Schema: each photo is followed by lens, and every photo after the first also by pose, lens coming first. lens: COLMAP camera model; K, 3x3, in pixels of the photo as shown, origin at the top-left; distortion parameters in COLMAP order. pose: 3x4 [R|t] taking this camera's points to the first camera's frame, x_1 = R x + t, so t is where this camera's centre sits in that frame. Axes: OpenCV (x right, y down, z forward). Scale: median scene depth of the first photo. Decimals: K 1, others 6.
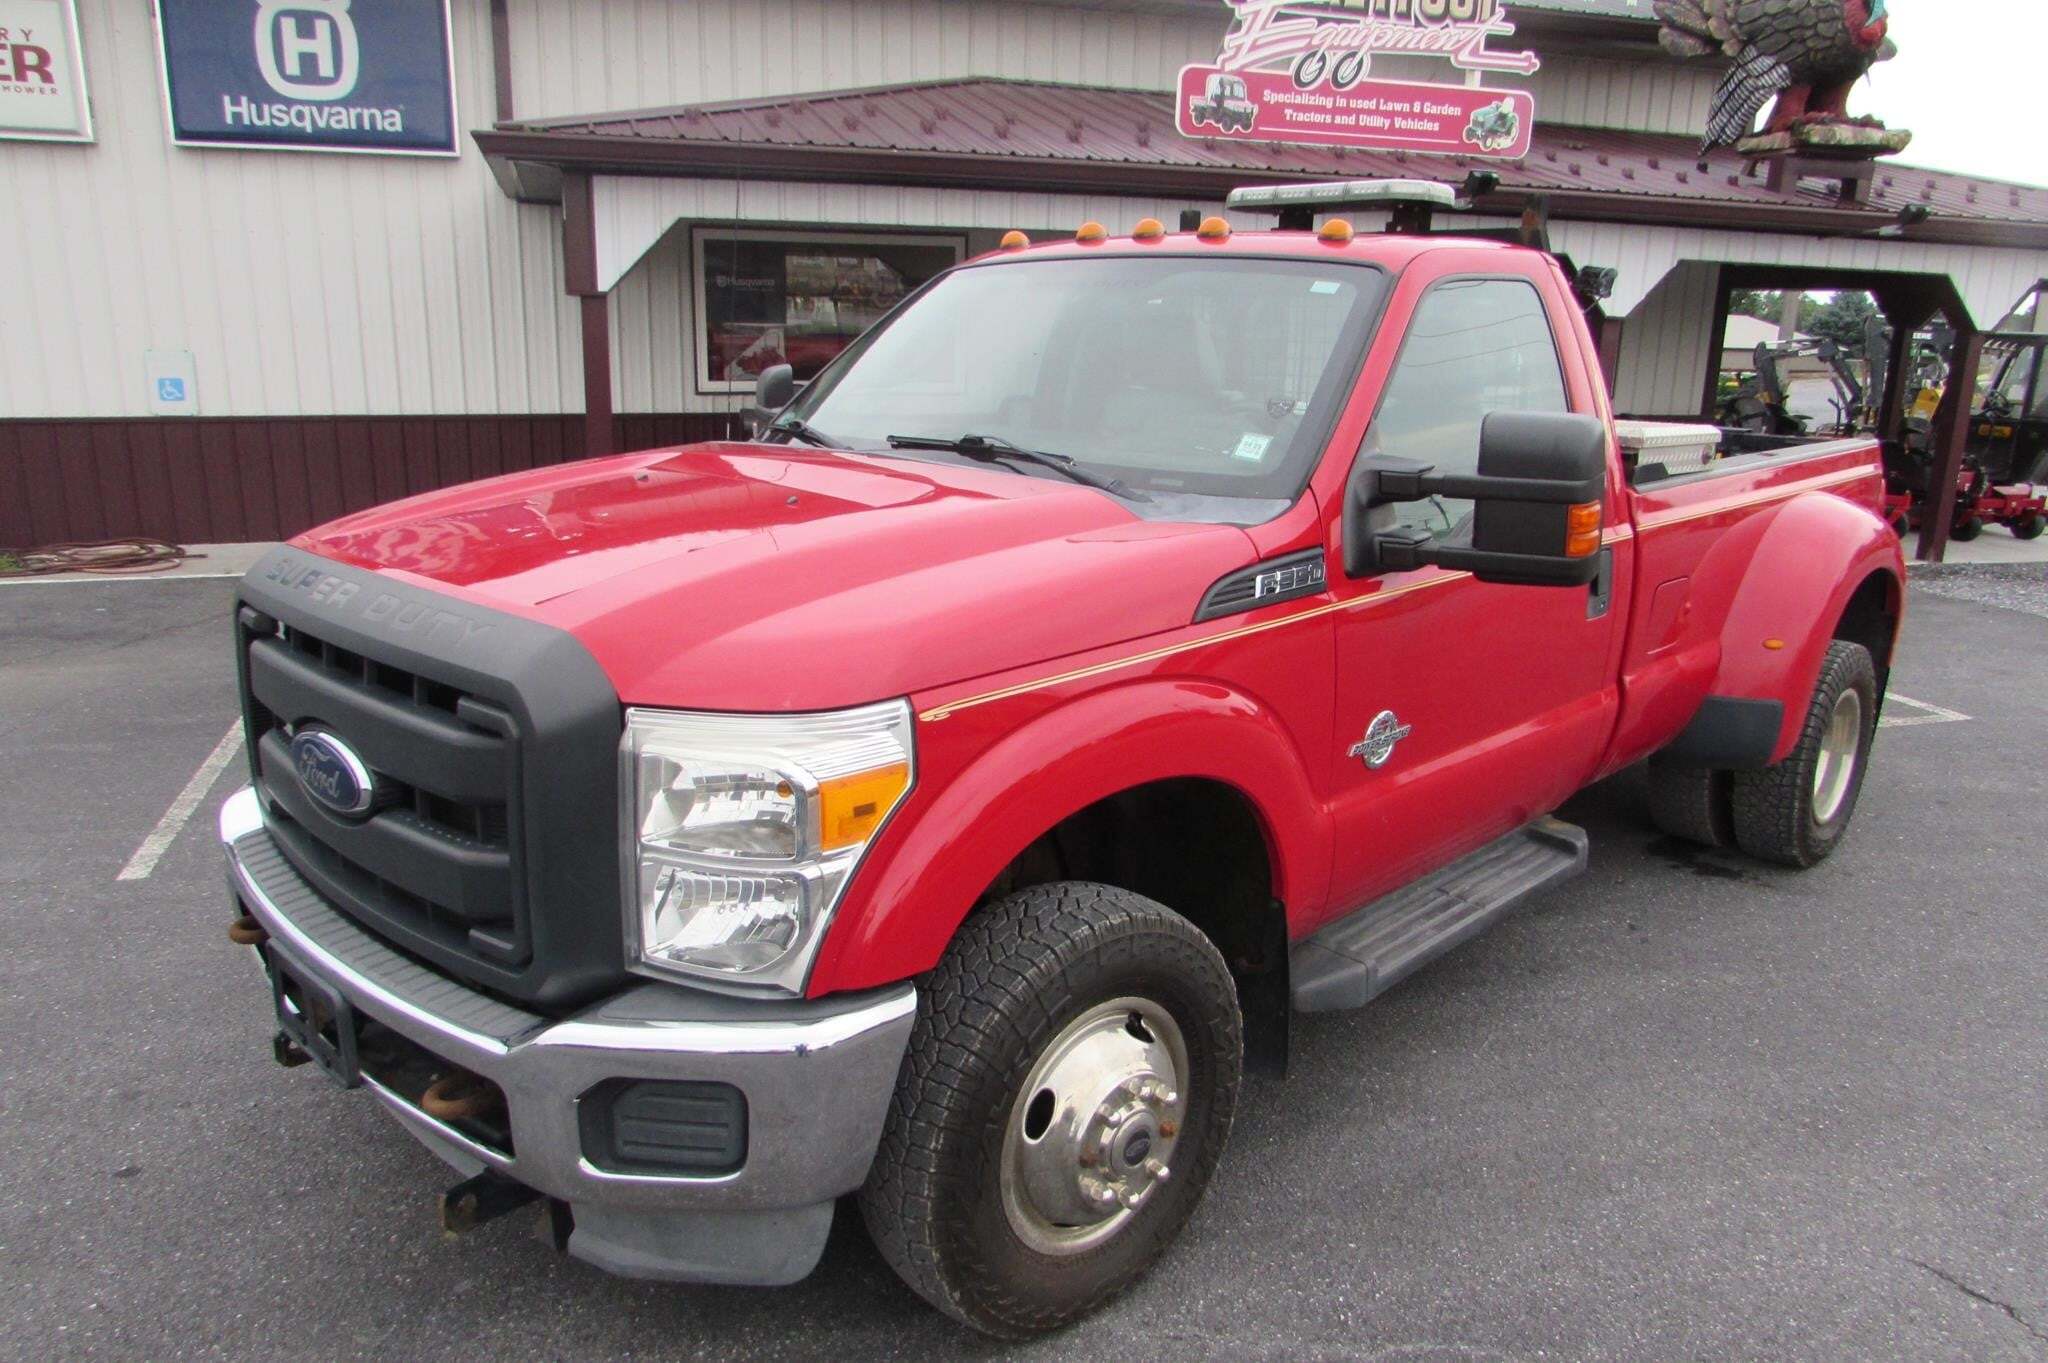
lens RADIAL K [[1454.3, 0, 1032.2], [0, 1454.3, 696.0], [0, 0, 1]] dist [-0.051930, 0.028733]
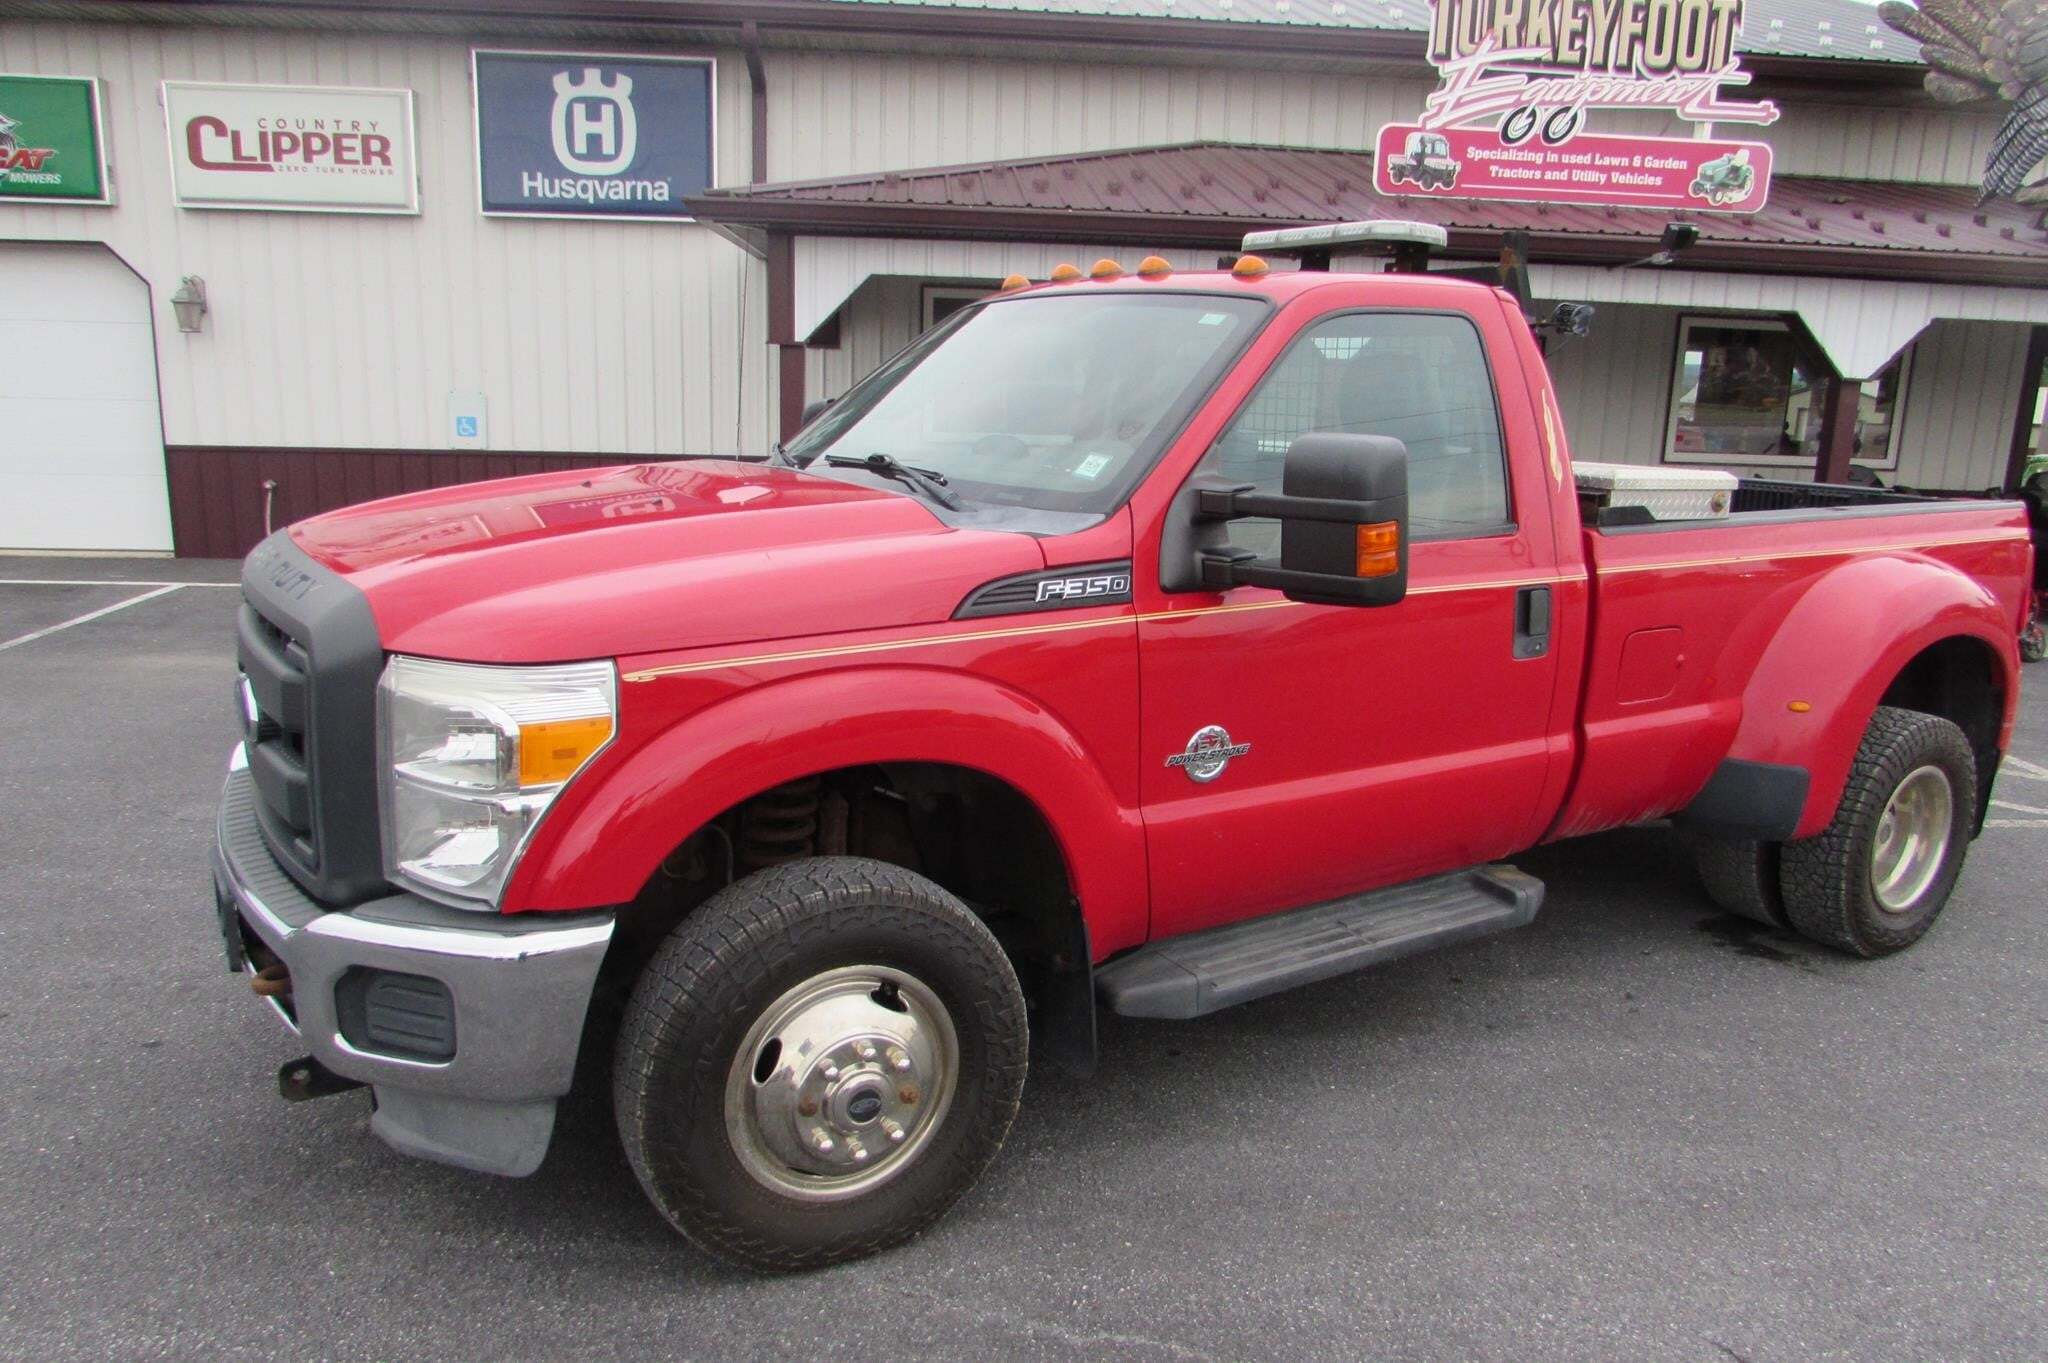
lens RADIAL K [[1454.3, 0, 1038.4], [0, 1454.3, 697.6], [0, 0, 1]] dist [-0.051930, 0.028733]
pose [[0.974646, 0.056490, -0.216505, 0.114295], [-0.065770, 0.997189, -0.035894, 0.011706], [0.213869, 0.049224, 0.975621, -0.008892]]
